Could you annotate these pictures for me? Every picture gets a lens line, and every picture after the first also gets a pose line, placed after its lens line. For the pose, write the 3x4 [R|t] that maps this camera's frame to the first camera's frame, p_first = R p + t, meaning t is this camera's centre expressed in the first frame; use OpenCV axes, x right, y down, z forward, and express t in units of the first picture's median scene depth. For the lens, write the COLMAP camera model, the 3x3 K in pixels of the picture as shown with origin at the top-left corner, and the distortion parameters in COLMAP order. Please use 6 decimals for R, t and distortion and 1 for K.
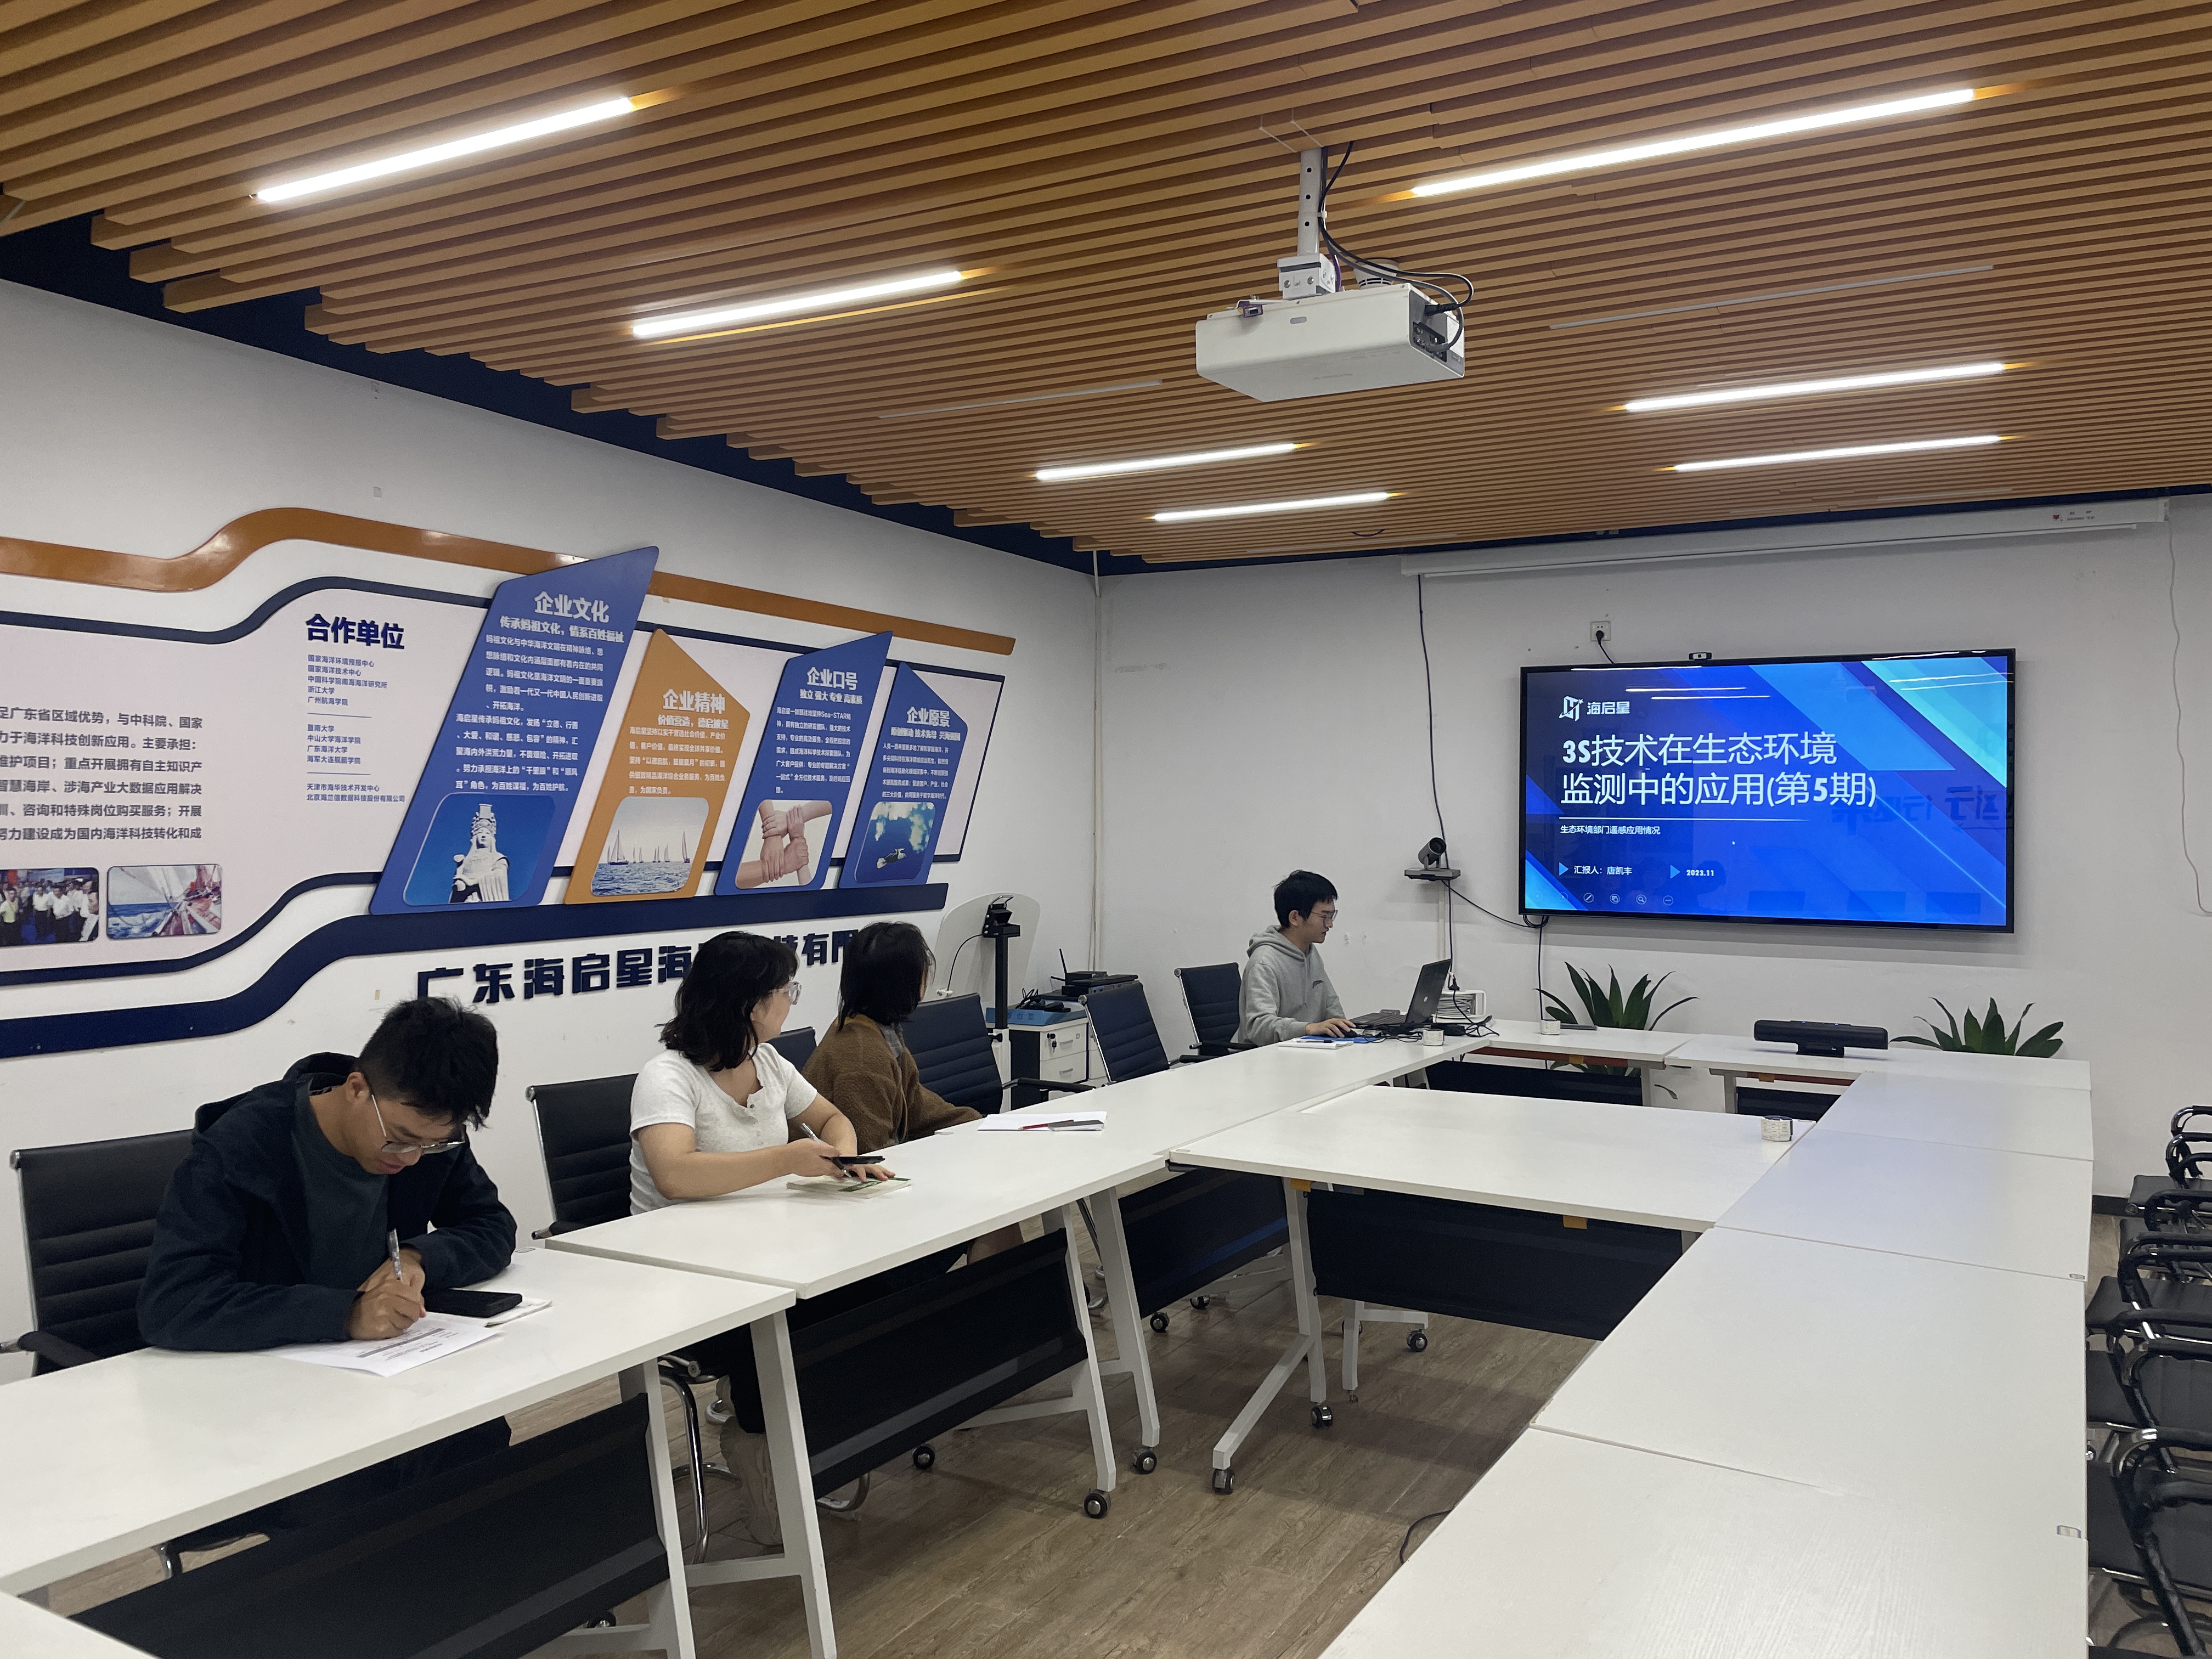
lens RADIAL K [[1653.0, 0, 1125.5], [0, 1653.0, 809.7], [0, 0, 1]] dist [0.088001, -0.120351]
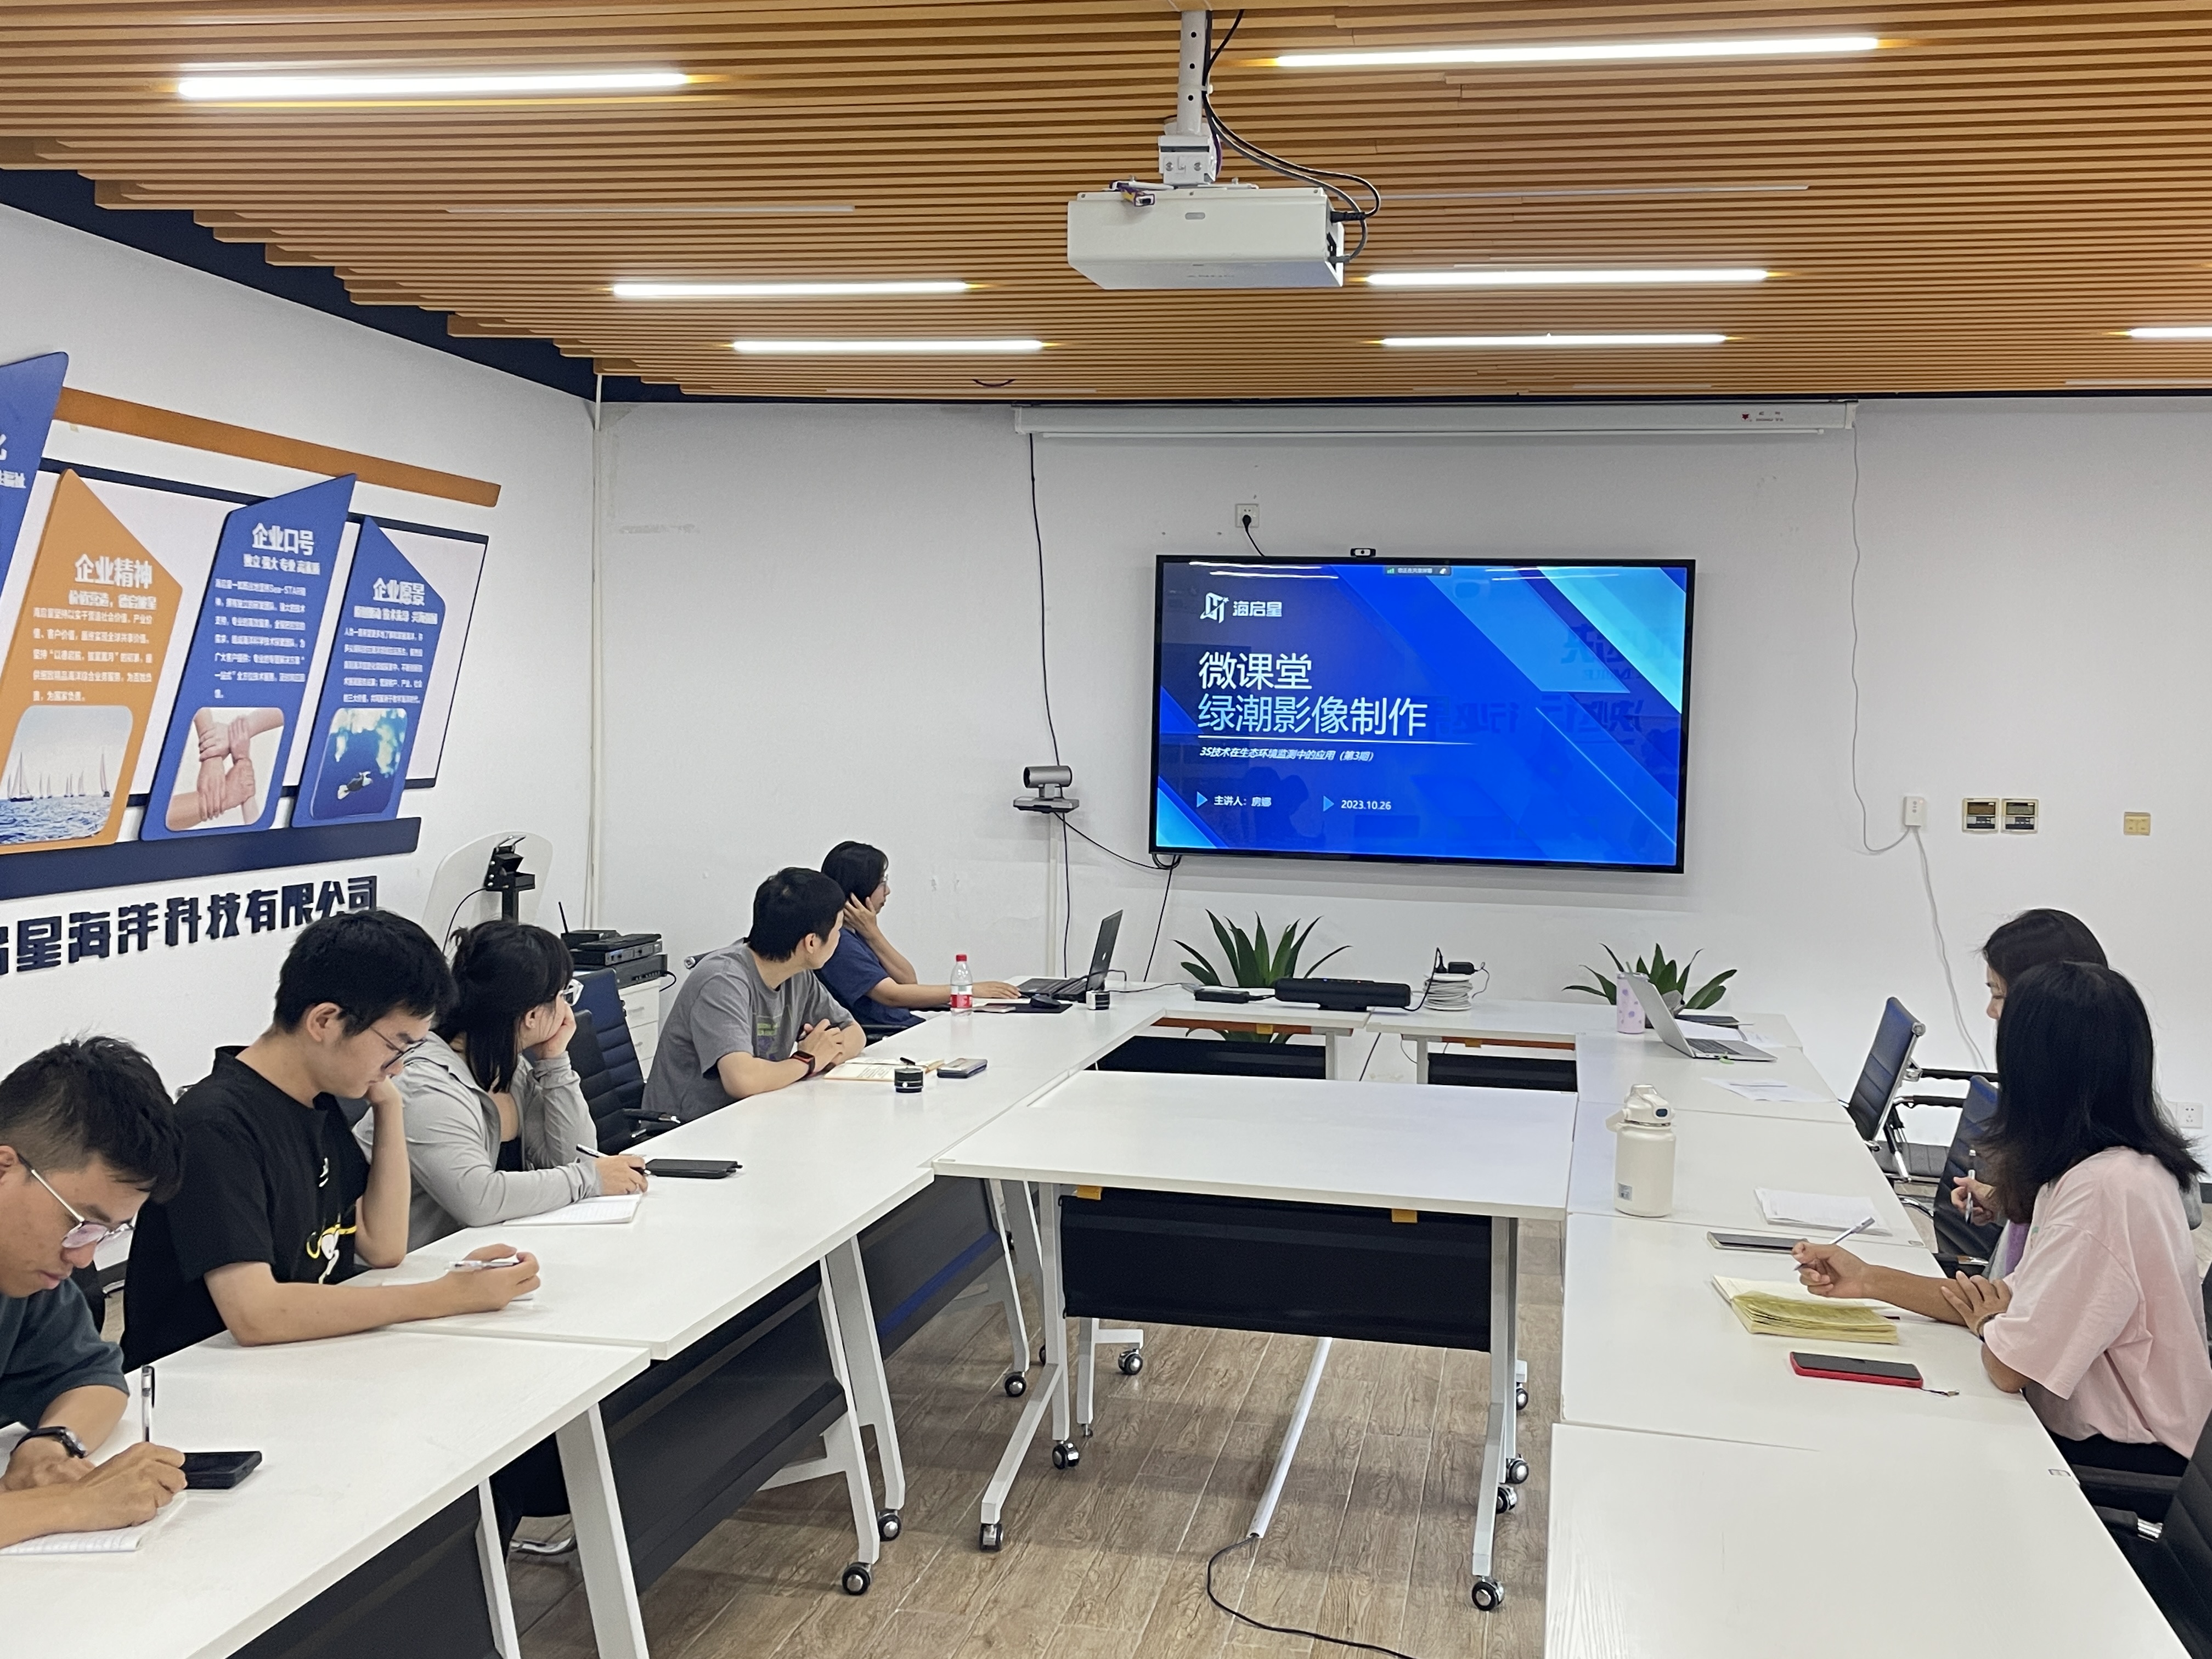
lens RADIAL K [[2218.7, 0, 1123.6], [0, 2218.7, 812.1], [0, 0, 1]] dist [0.053499, 0.000000]
pose [[0.951838, 0.000372, 0.306601, -0.140091], [-0.017733, 0.998392, 0.053838, -0.021047], [-0.306088, -0.056682, 0.950314, -0.056451]]
